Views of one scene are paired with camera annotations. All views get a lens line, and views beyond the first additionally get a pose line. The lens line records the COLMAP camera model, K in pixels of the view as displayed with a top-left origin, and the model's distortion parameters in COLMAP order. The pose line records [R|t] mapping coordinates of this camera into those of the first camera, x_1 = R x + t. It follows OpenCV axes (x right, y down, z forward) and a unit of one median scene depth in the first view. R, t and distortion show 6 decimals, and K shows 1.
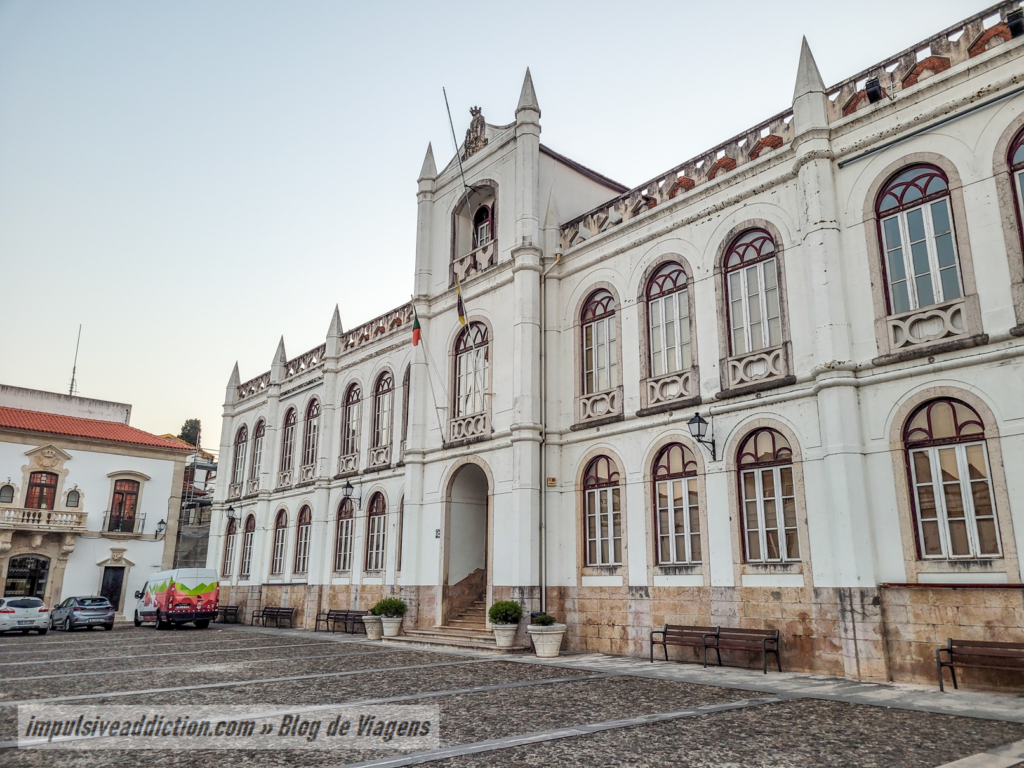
lens RADIAL K [[786.7, 0, 520.2], [0, 786.7, 376.5], [0, 0, 1]] dist [0.044290, -0.025352]
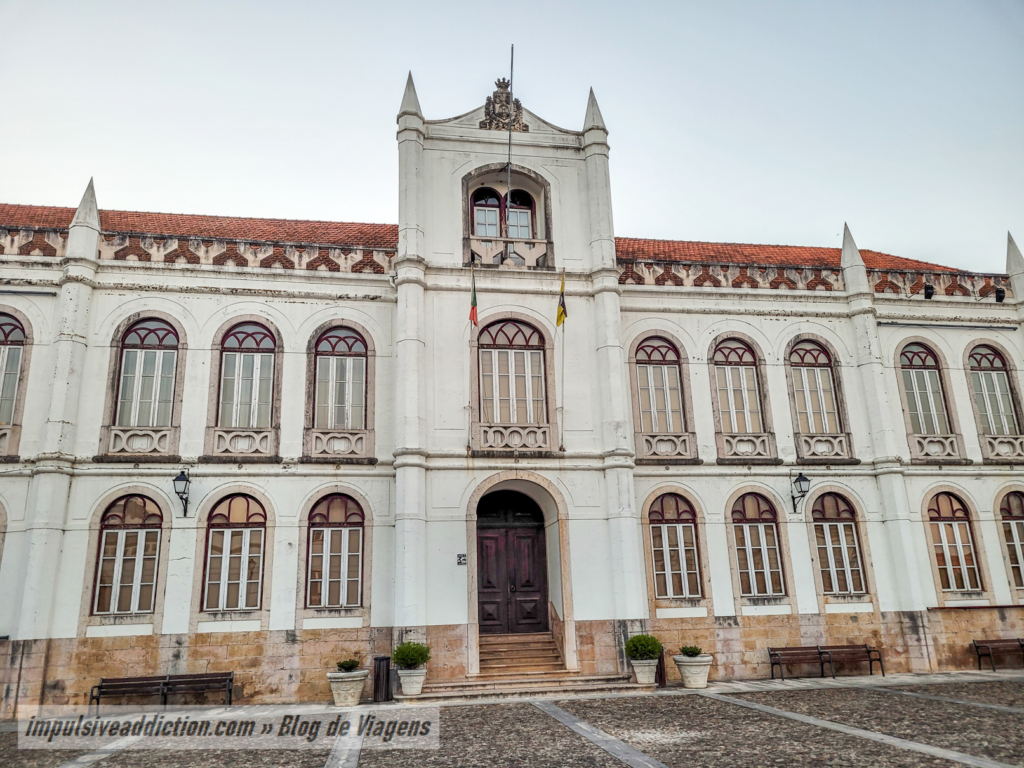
lens RADIAL K [[786.7, 0, 512.2], [0, 786.7, 392.2], [0, 0, 1]] dist [0.044290, -0.025352]
pose [[0.496751, 0.226133, 0.837915, -1.045579], [-0.190017, 0.970373, -0.149230, 0.189862], [-0.846836, -0.085088, 0.525003, 0.722025]]
